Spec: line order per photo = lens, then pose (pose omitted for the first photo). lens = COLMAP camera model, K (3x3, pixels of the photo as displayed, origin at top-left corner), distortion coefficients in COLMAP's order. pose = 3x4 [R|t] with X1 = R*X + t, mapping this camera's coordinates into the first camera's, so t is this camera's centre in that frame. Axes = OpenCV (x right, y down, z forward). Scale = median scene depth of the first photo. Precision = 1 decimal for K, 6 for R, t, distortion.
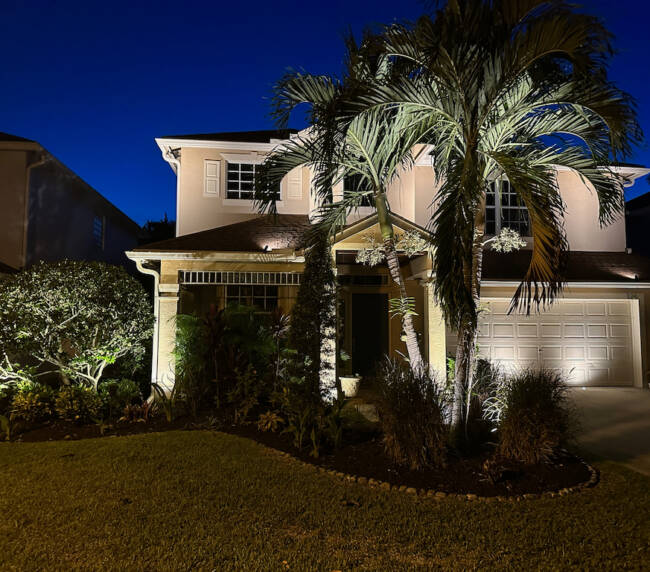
lens RADIAL K [[571.6, 0, 325.0], [0, 571.6, 286.0], [0, 0, 1]] dist [0.035305, -0.010071]
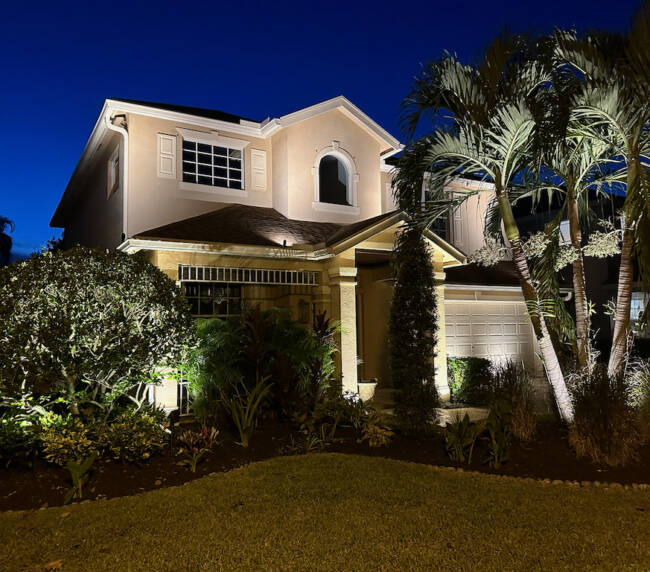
lens RADIAL K [[571.6, 0, 325.0], [0, 571.6, 286.0], [0, 0, 1]] dist [0.035305, -0.010071]
pose [[0.894296, 0.015405, 0.447210, -0.424204], [-0.014406, 0.999880, -0.005635, 0.004755], [-0.447243, -0.001403, 0.894411, 0.168149]]
